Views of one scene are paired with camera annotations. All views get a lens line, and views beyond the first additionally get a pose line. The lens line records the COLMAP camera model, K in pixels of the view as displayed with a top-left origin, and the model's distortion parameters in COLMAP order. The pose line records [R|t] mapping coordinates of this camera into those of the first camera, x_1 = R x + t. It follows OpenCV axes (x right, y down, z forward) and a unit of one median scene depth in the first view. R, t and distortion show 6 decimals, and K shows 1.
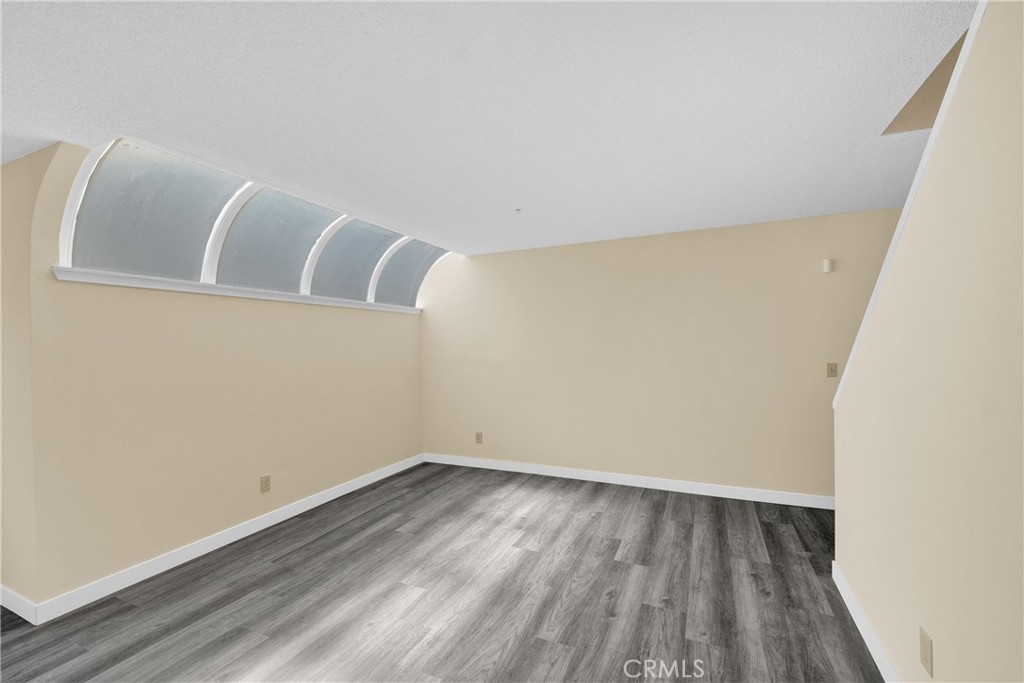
lens RADIAL K [[437.2, 0, 510.0], [0, 437.2, 342.6], [0, 0, 1]] dist [-0.007428, 0.000556]
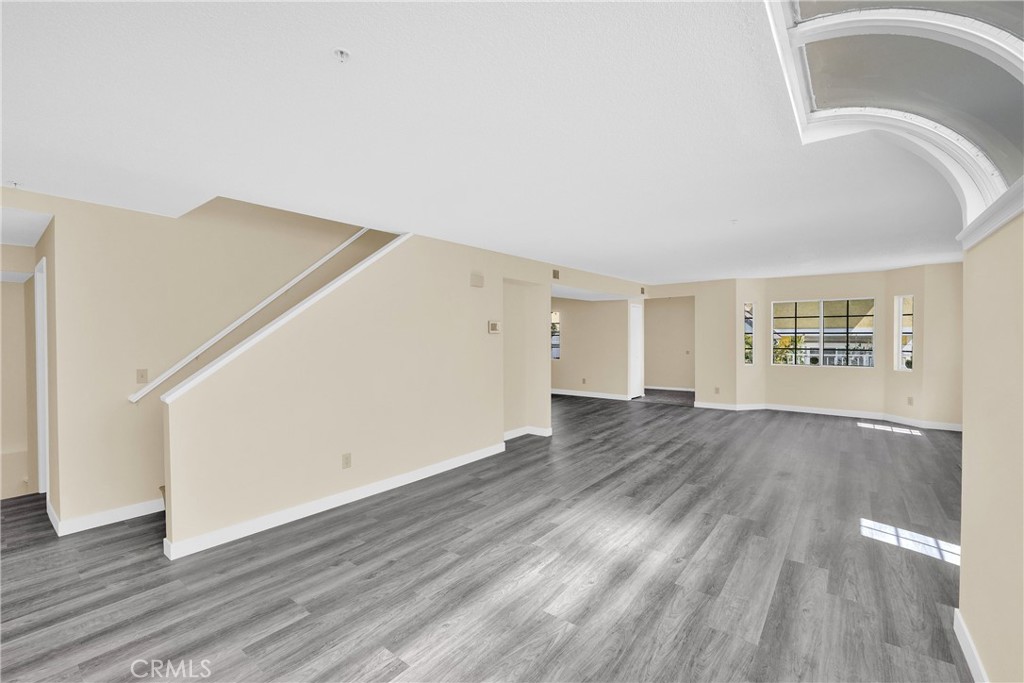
lens RADIAL K [[437.2, 0, 510.0], [0, 437.2, 342.6], [0, 0, 1]] dist [-0.007428, 0.000556]
pose [[-0.970409, 0.017487, 0.240834, -0.311427], [0.019476, 0.999793, 0.005880, 0.009370], [-0.240682, 0.010397, -0.970548, 1.671513]]
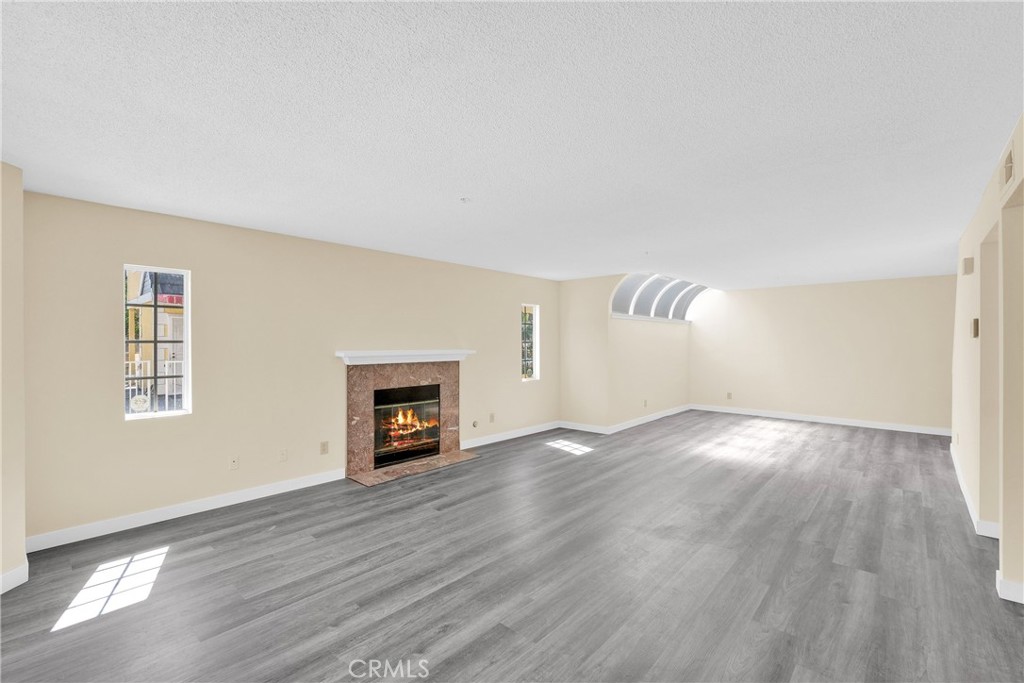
lens RADIAL K [[437.2, 0, 510.0], [0, 437.2, 342.6], [0, 0, 1]] dist [-0.007428, 0.000556]
pose [[0.949754, 0.016396, -0.312569, -0.634011], [-0.013387, 0.999841, 0.011769, -0.005016], [0.312712, -0.006994, 0.949822, -1.620536]]
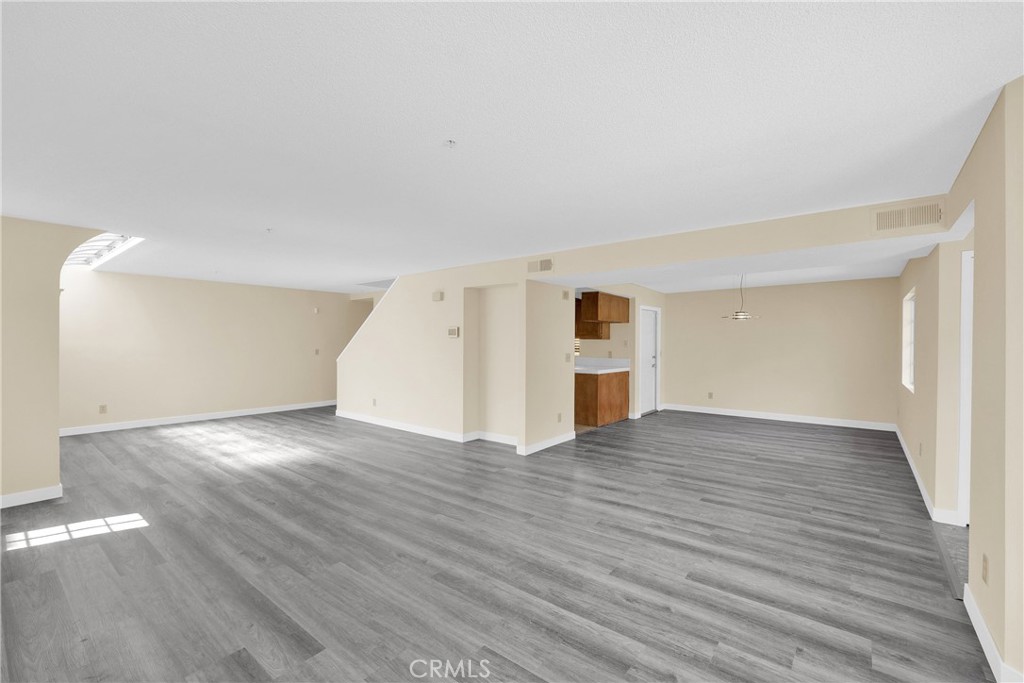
lens RADIAL K [[437.2, 0, 510.0], [0, 437.2, 342.6], [0, 0, 1]] dist [-0.007428, 0.000556]
pose [[0.250730, 0.012675, 0.967974, -1.833833], [-0.013833, 0.999859, -0.009509, 0.021406], [-0.967958, -0.011006, 0.250870, -0.922073]]
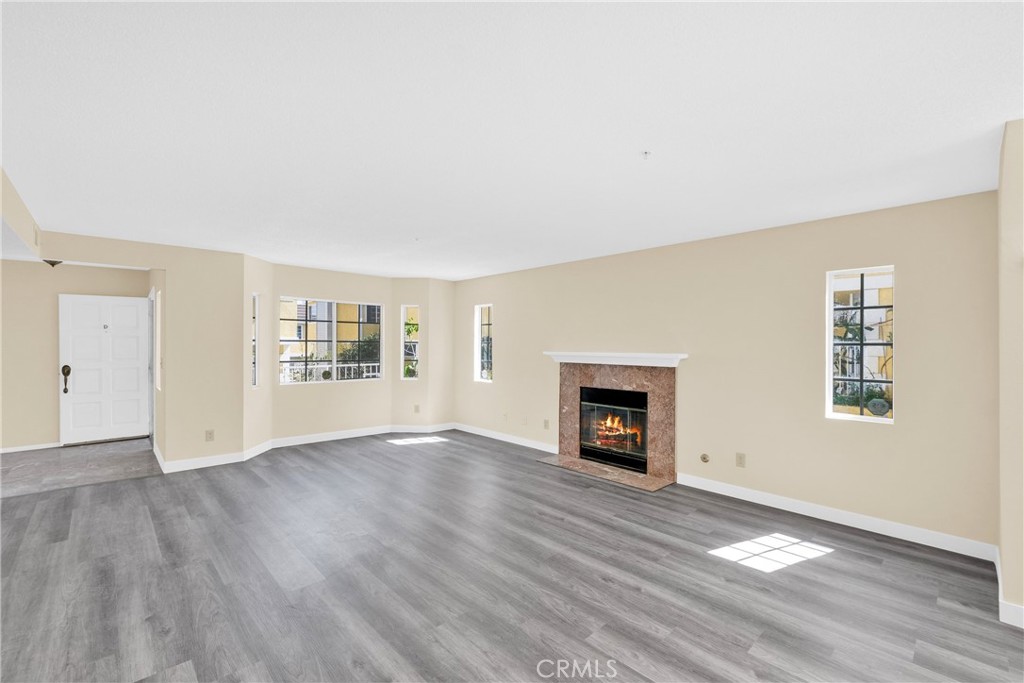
lens RADIAL K [[437.2, 0, 510.0], [0, 437.2, 342.6], [0, 0, 1]] dist [-0.007428, 0.000556]
pose [[-0.383623, 0.009625, -0.923440, 0.192297], [0.007245, 0.999946, 0.007413, 0.000717], [0.923461, -0.003846, -0.383672, 0.269623]]
